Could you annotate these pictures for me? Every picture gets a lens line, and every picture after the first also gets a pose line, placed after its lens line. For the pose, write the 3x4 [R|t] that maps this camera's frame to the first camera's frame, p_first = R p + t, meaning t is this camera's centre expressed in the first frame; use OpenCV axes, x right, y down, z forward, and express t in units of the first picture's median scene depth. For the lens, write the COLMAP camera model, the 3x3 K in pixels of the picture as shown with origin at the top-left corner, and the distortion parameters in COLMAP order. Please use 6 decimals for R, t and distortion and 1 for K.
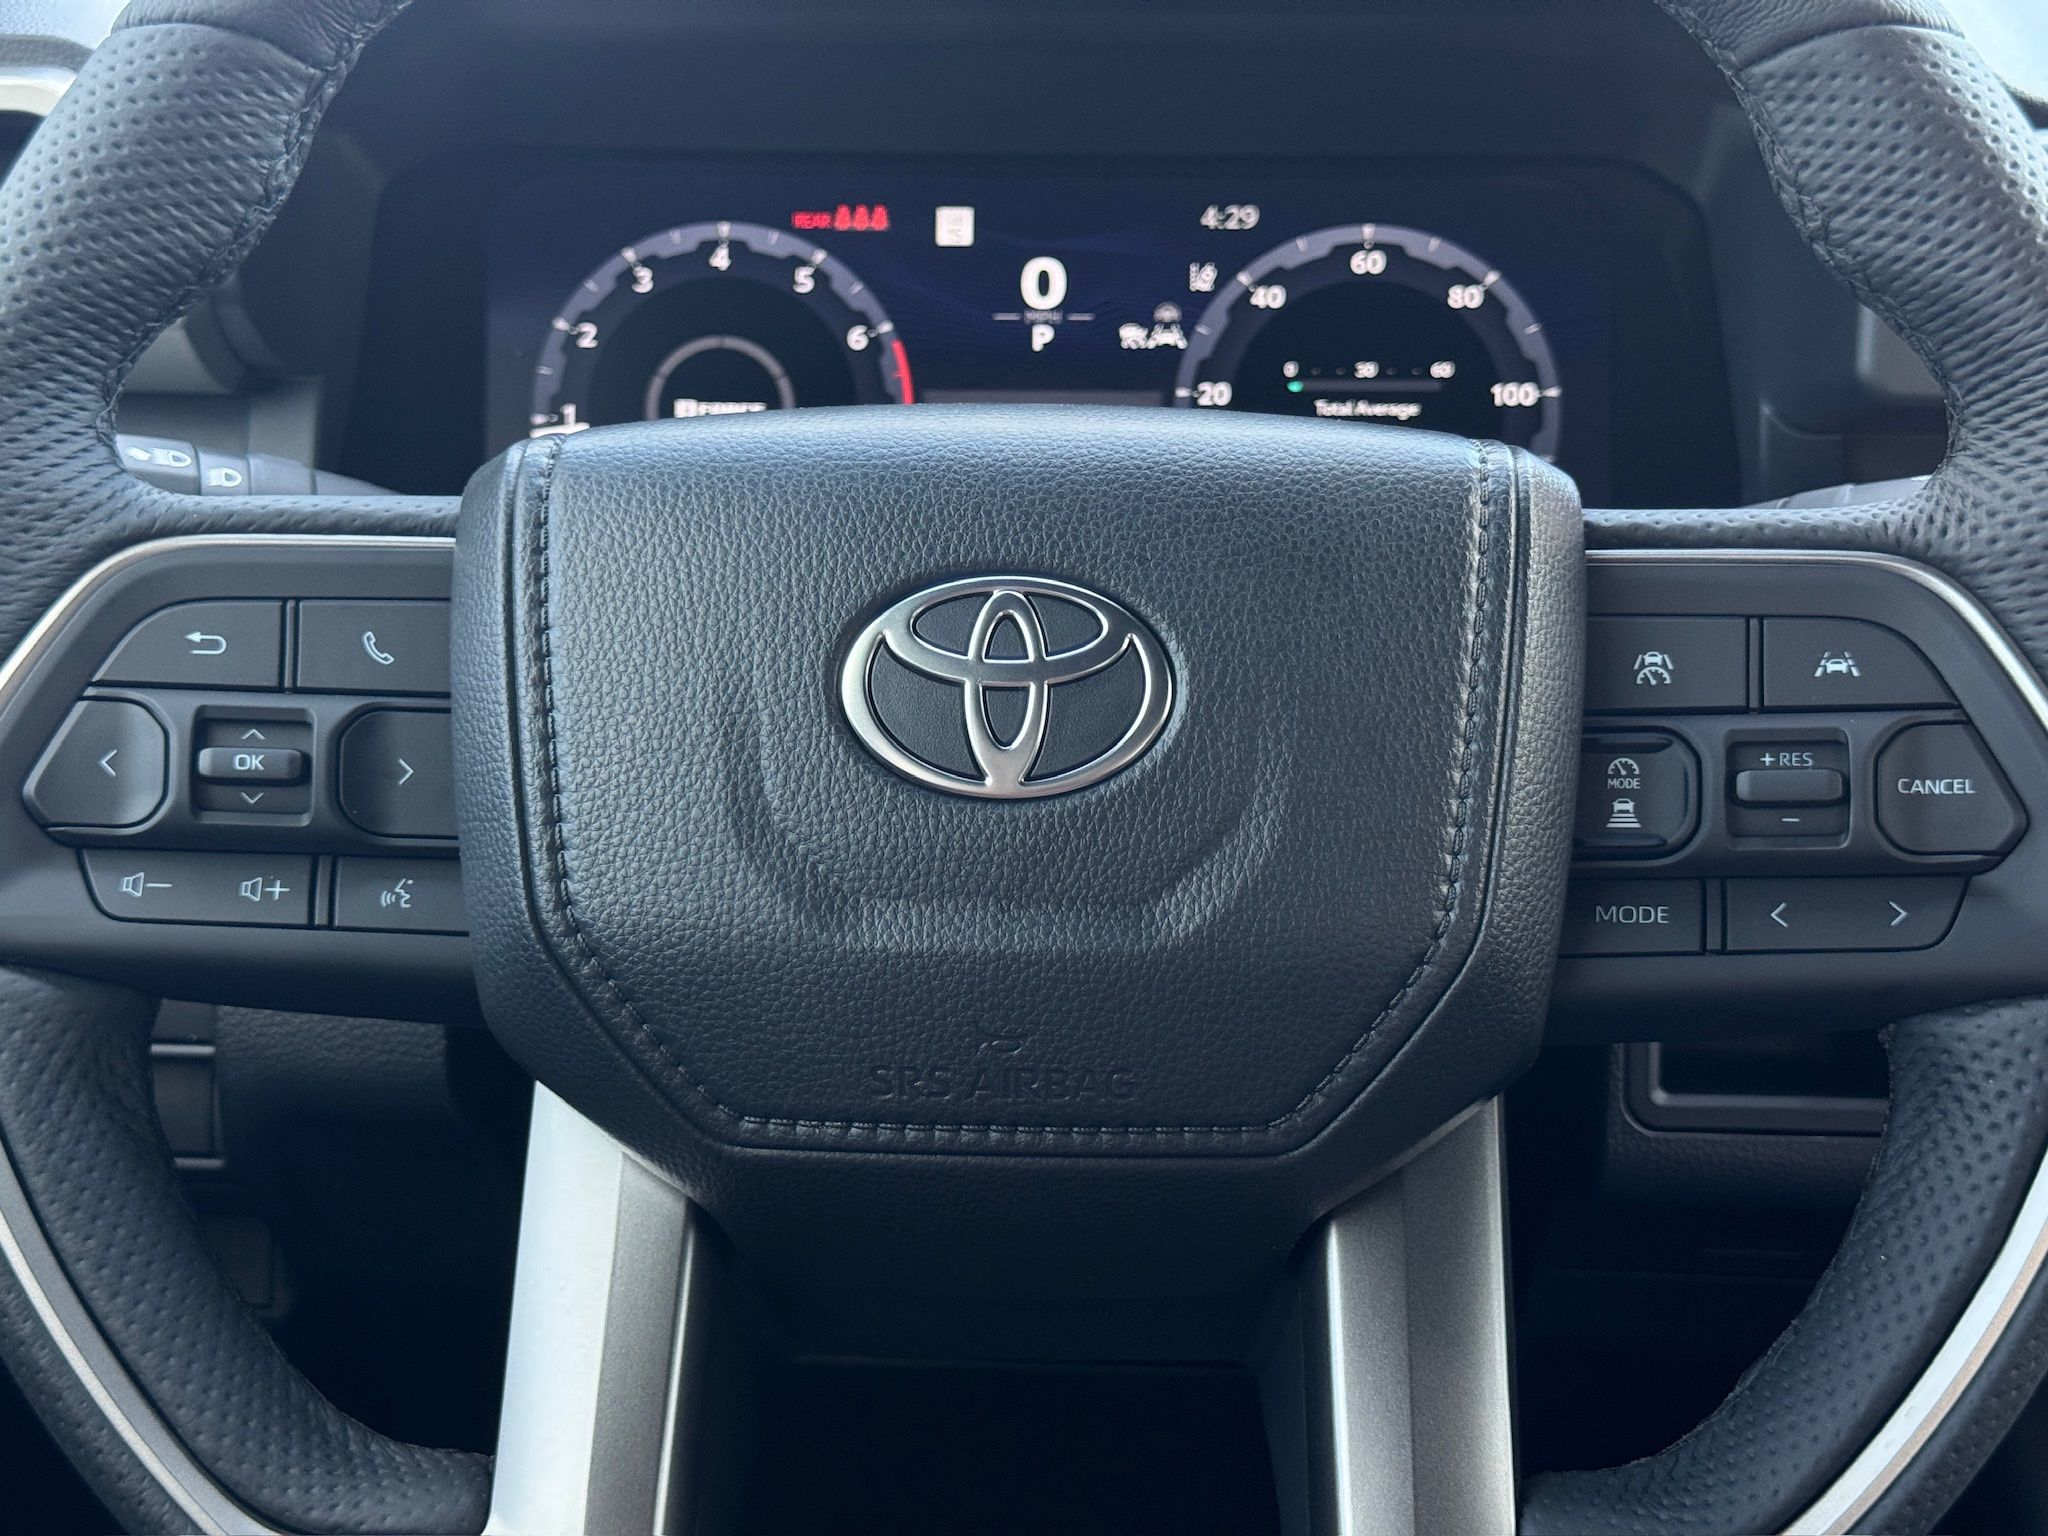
lens RADIAL K [[2869.5, 0, 1023.9], [0, 2869.5, 775.6], [0, 0, 1]] dist [0.131664, 0.000000]
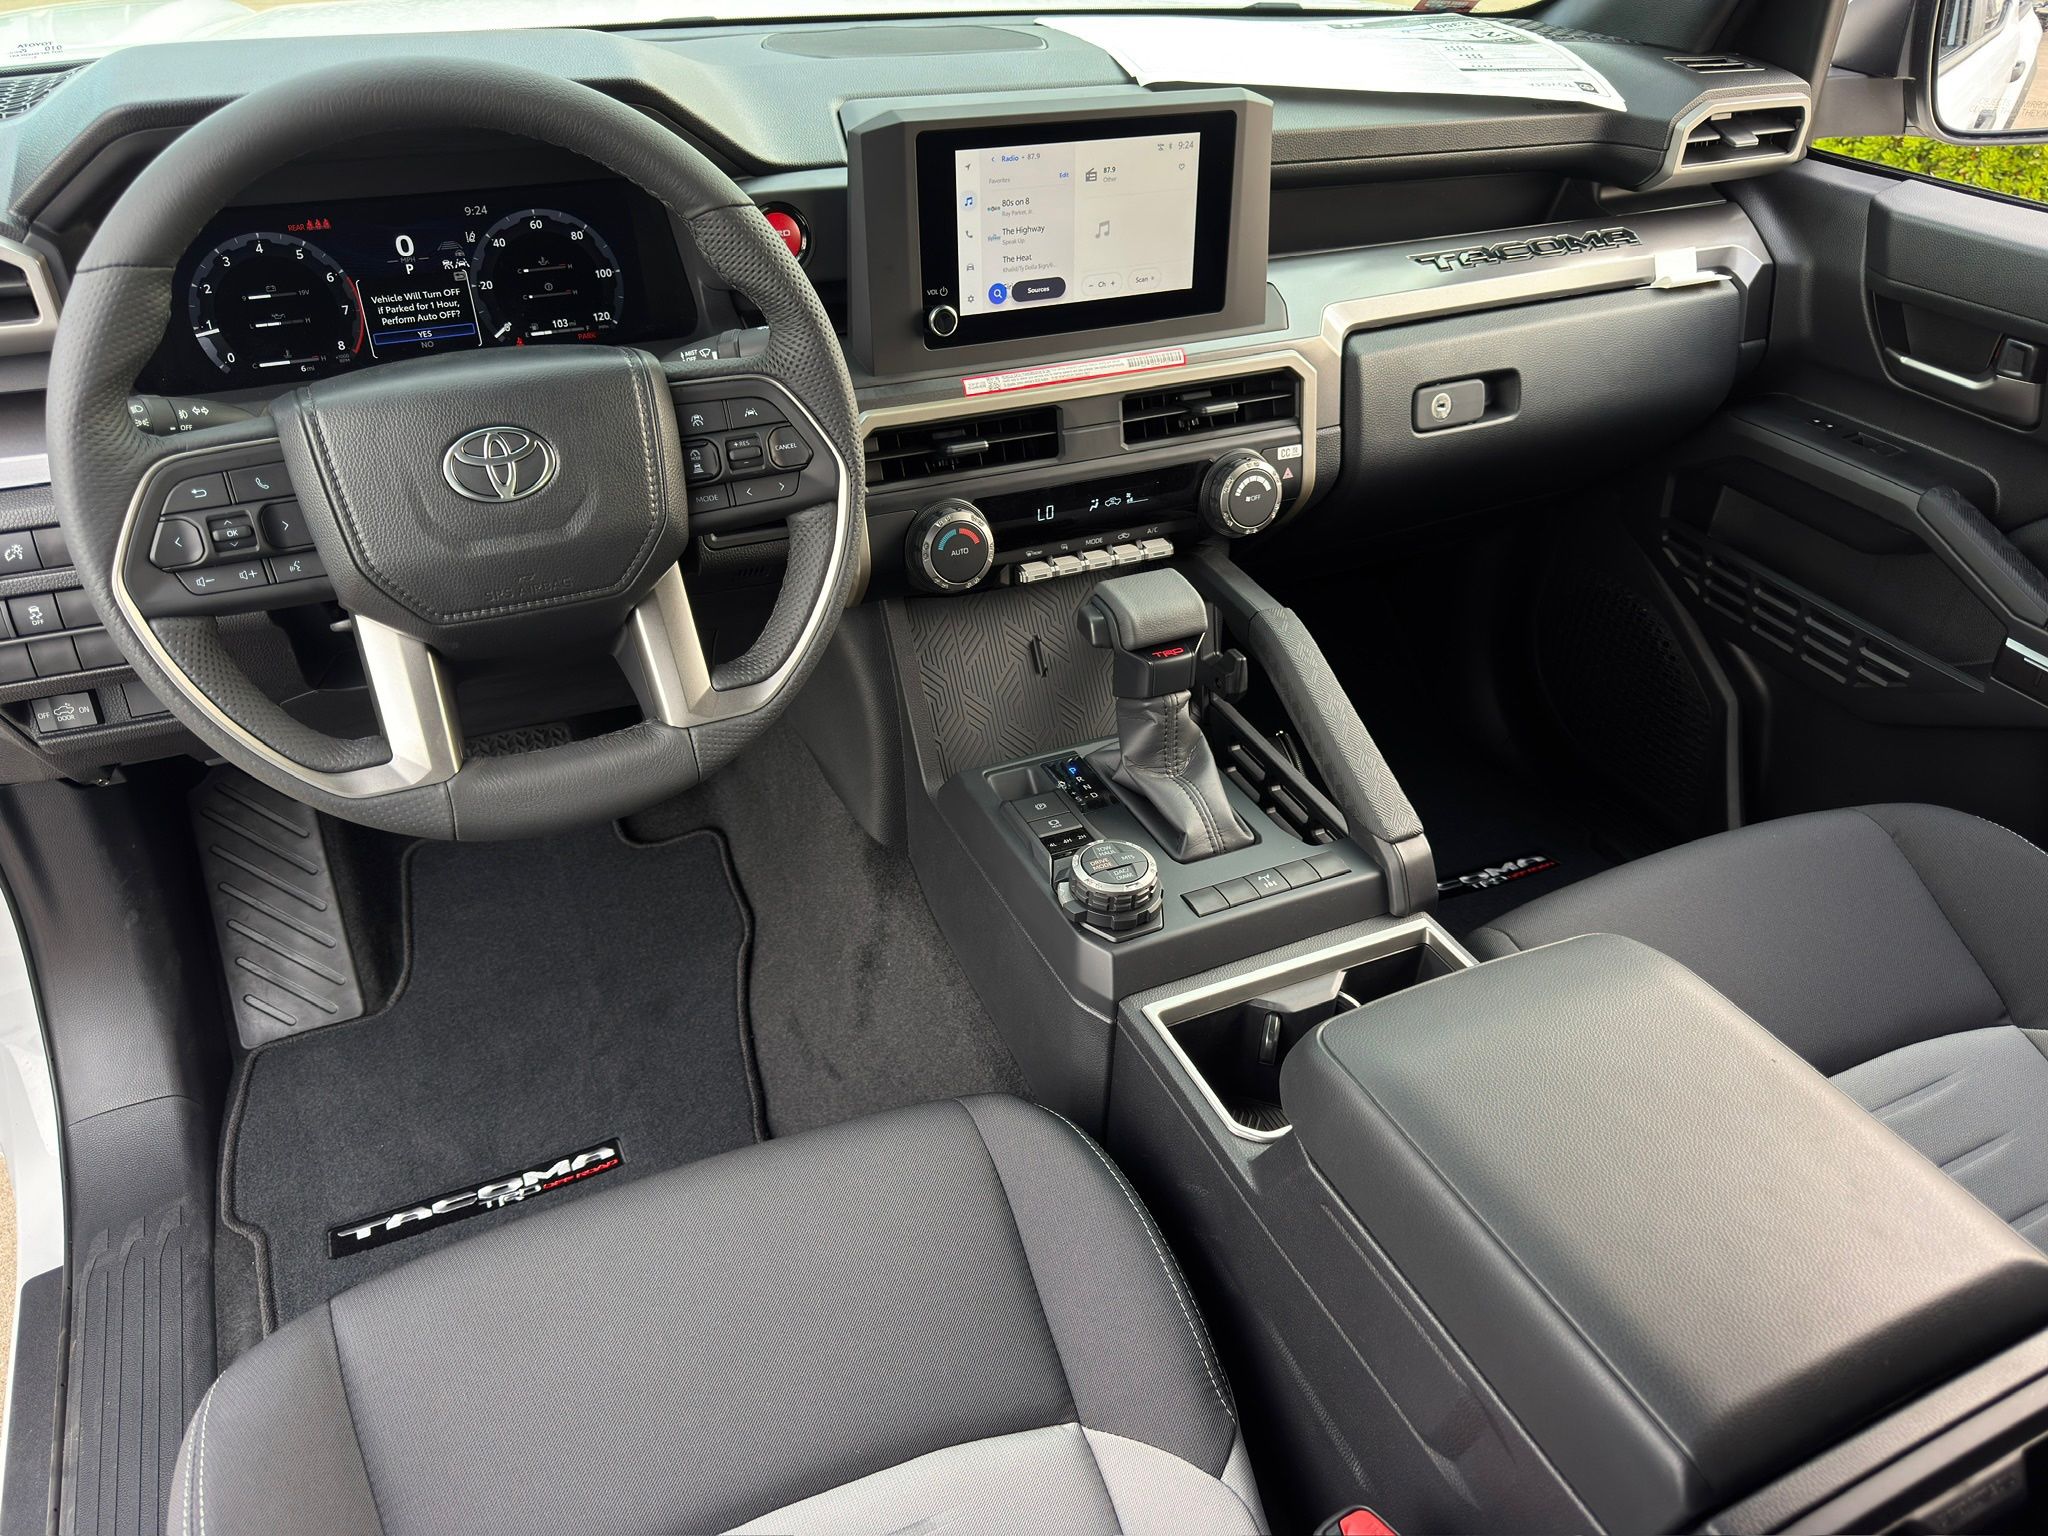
lens RADIAL K [[1435.9, 0, 1011.3], [0, 1435.9, 780.2], [0, 0, 1]] dist [0.036635, -0.051205]
pose [[0.882703, -0.255200, 0.394599, -0.207926], [0.103492, 0.924647, 0.366493, -0.217487], [-0.458394, -0.282667, 0.842600, -0.618141]]
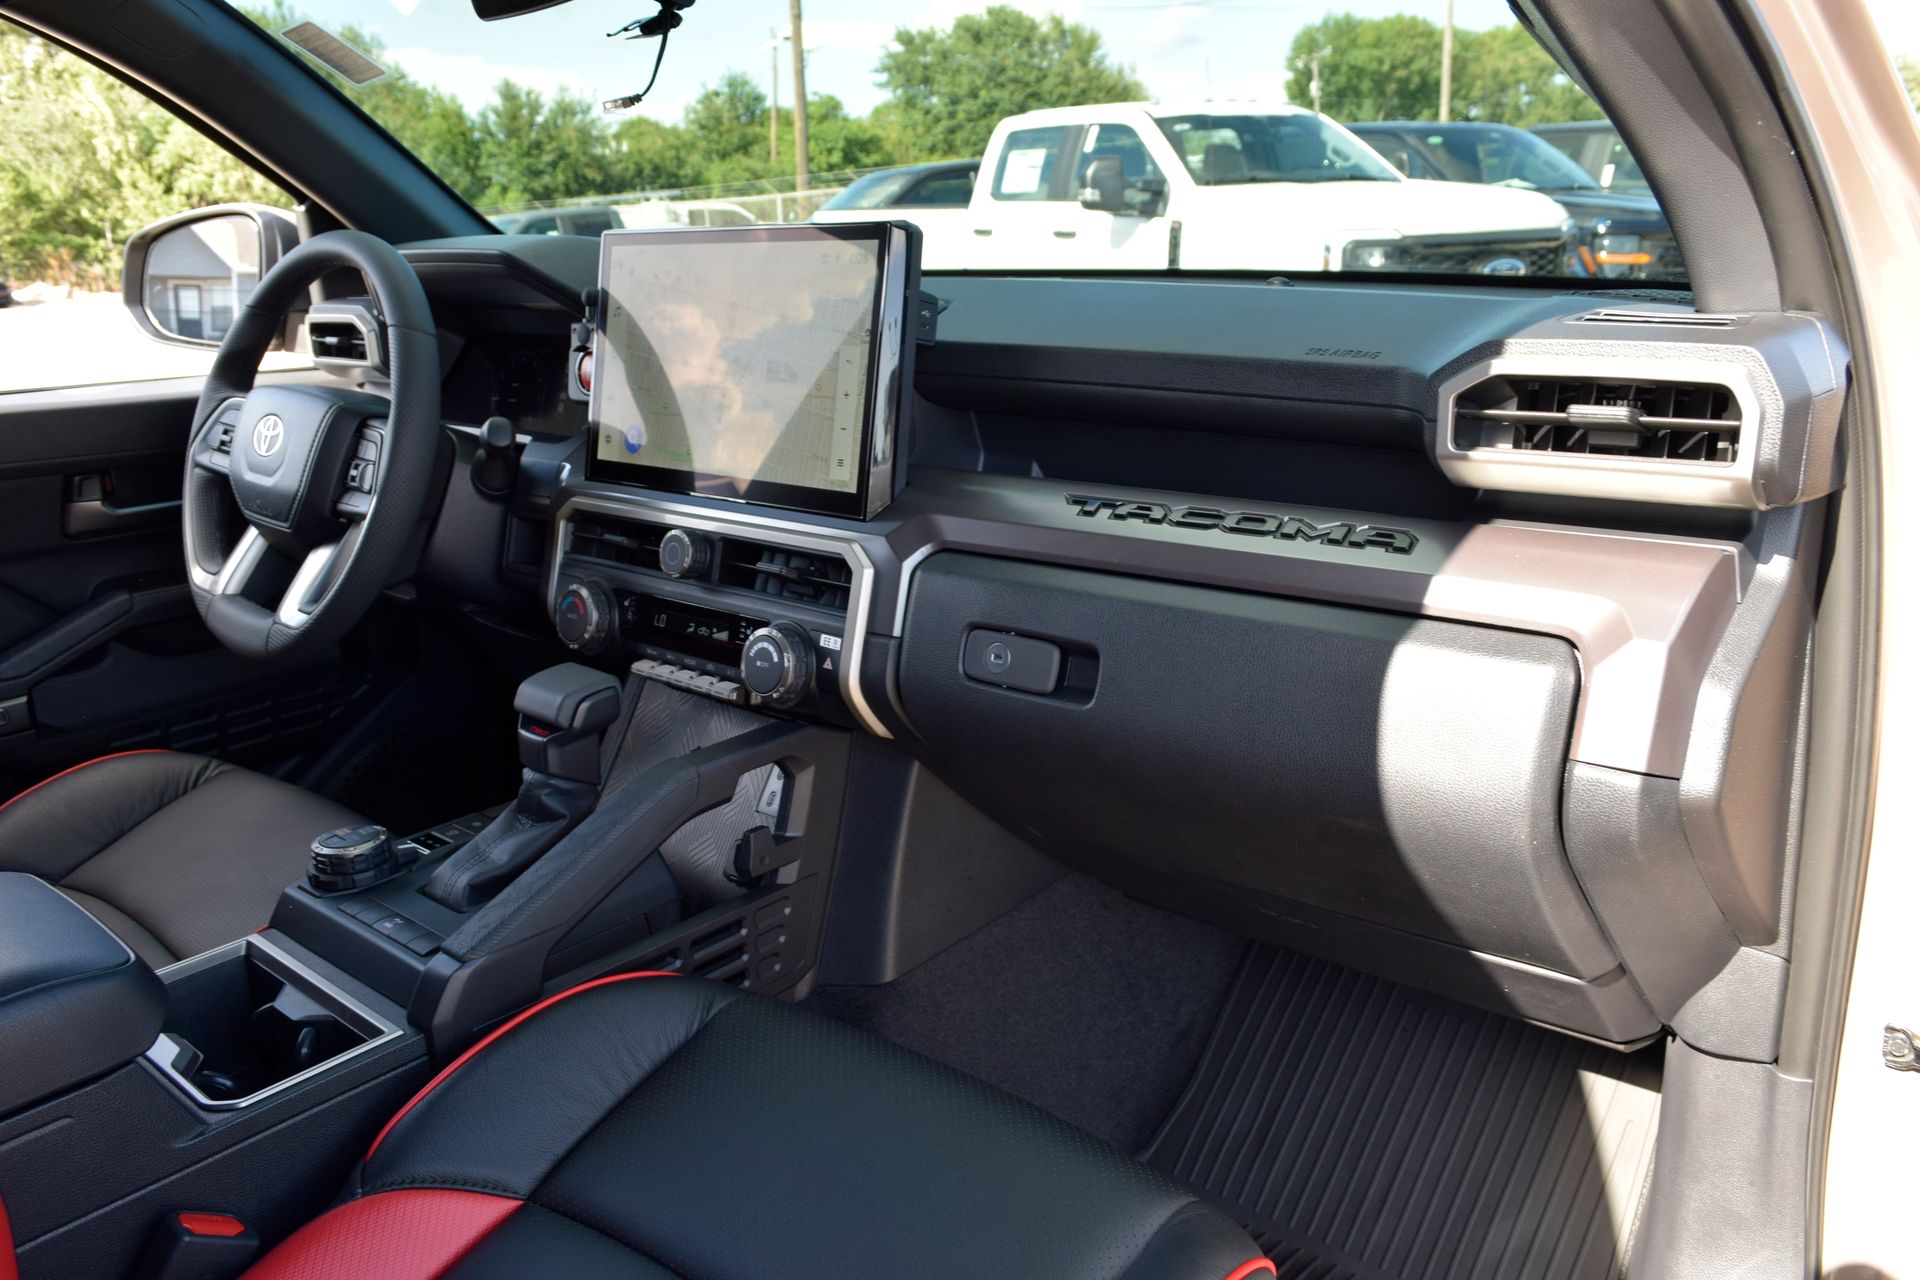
lens RADIAL K [[1456.8, 0, 970.9], [0, 1456.8, 609.0], [0, 0, 1]] dist [-0.020463, 0.020472]
pose [[0.781383, 0.133107, -0.609691, 2.519072], [-0.142752, 0.989208, 0.033010, 0.020187], [0.607505, 0.061241, 0.791952, -0.349613]]
